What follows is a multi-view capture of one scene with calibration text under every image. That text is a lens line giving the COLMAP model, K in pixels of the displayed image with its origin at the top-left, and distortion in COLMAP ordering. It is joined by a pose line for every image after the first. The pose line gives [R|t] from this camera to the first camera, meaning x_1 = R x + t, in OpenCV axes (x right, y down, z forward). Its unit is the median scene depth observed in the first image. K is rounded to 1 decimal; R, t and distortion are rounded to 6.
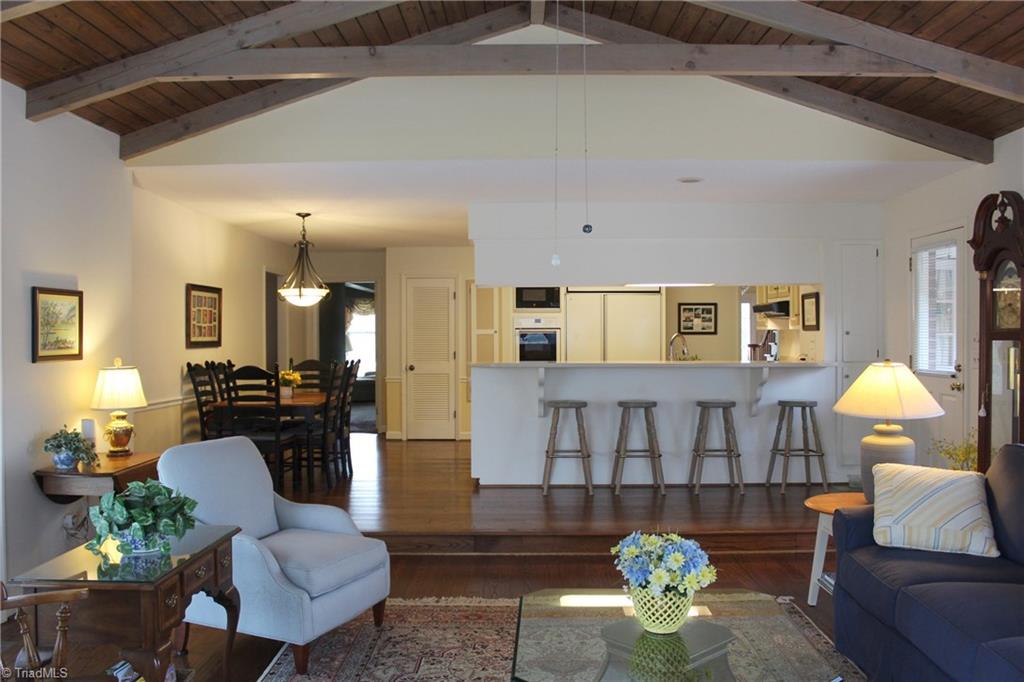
lens RADIAL K [[877.3, 0, 512.6], [0, 877.3, 340.4], [0, 0, 1]] dist [-0.101617, 0.011287]
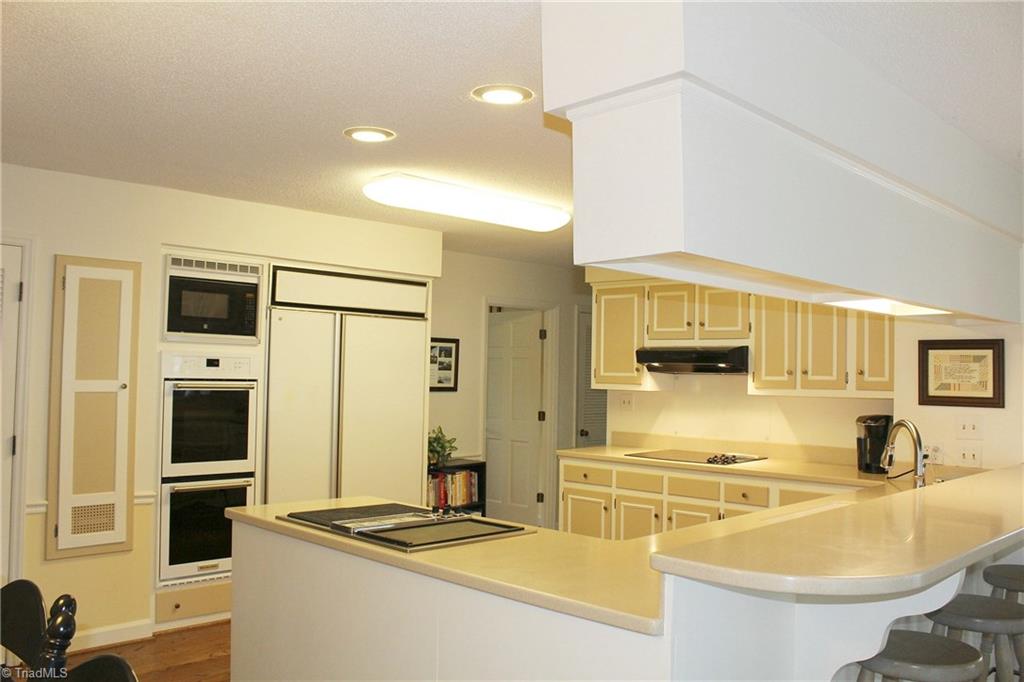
lens RADIAL K [[877.3, 0, 511.5], [0, 877.3, 339.1], [0, 0, 1]] dist [-0.101617, 0.011287]
pose [[0.688689, 0.045948, 0.723599, -0.187971], [-0.019058, 0.998792, -0.045284, -0.016955], [-0.724806, 0.017396, 0.688733, 0.582015]]
